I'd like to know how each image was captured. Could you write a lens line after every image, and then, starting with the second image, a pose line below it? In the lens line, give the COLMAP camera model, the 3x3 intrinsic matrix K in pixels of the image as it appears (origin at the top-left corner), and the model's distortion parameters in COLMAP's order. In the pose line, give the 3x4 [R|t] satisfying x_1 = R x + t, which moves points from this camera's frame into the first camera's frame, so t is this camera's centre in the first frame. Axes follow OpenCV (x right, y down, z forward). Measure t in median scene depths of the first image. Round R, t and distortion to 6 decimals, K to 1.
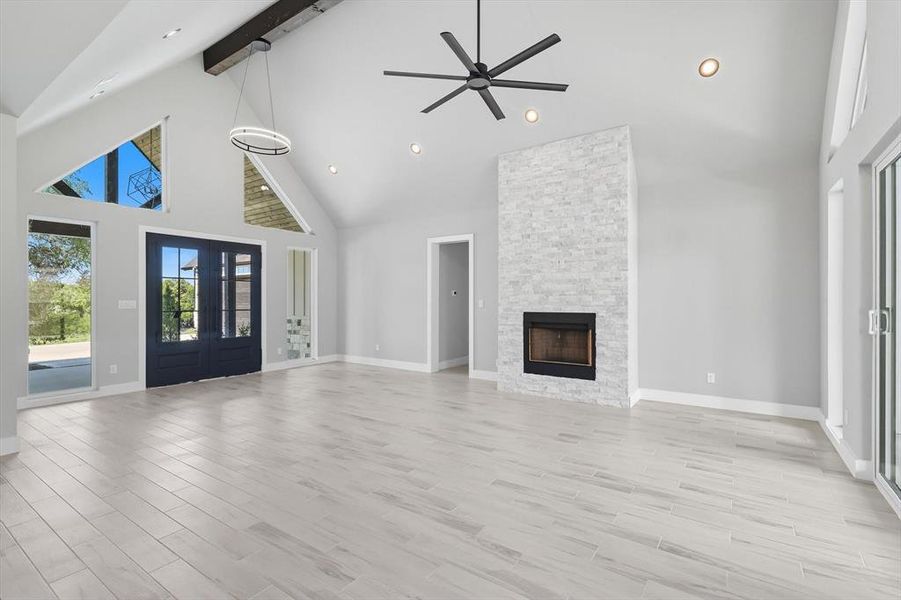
lens RADIAL K [[415.5, 0, 462.8], [0, 415.5, 299.9], [0, 0, 1]] dist [0.003213, 0.000337]
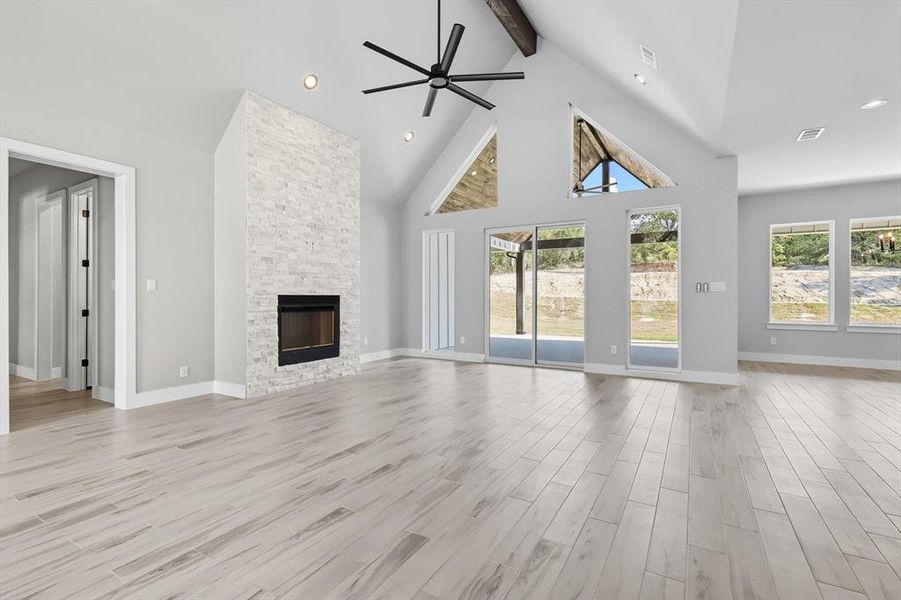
lens RADIAL K [[400.3, 0, 450.5], [0, 400.3, 300.0], [0, 0, 1]] dist [-0.000962, -0.000212]
pose [[-0.043742, -0.005497, 0.999028, -0.710695], [-0.000684, 0.999985, 0.005472, 0.035284], [-0.999043, -0.000444, -0.043745, 0.702952]]
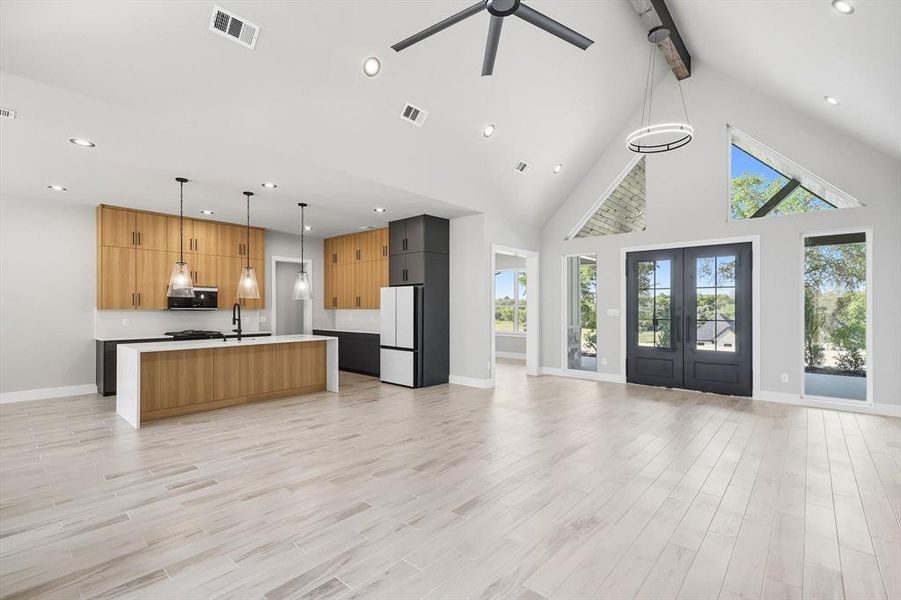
lens RADIAL K [[408.1, 0, 443.1], [0, 408.1, 304.9], [0, 0, 1]] dist [-0.002229, -0.000484]
pose [[-0.146609, -0.008117, -0.989161, 0.509406], [-0.000889, 0.999967, -0.008074, -0.002082], [0.989194, -0.000304, -0.146612, 0.690979]]
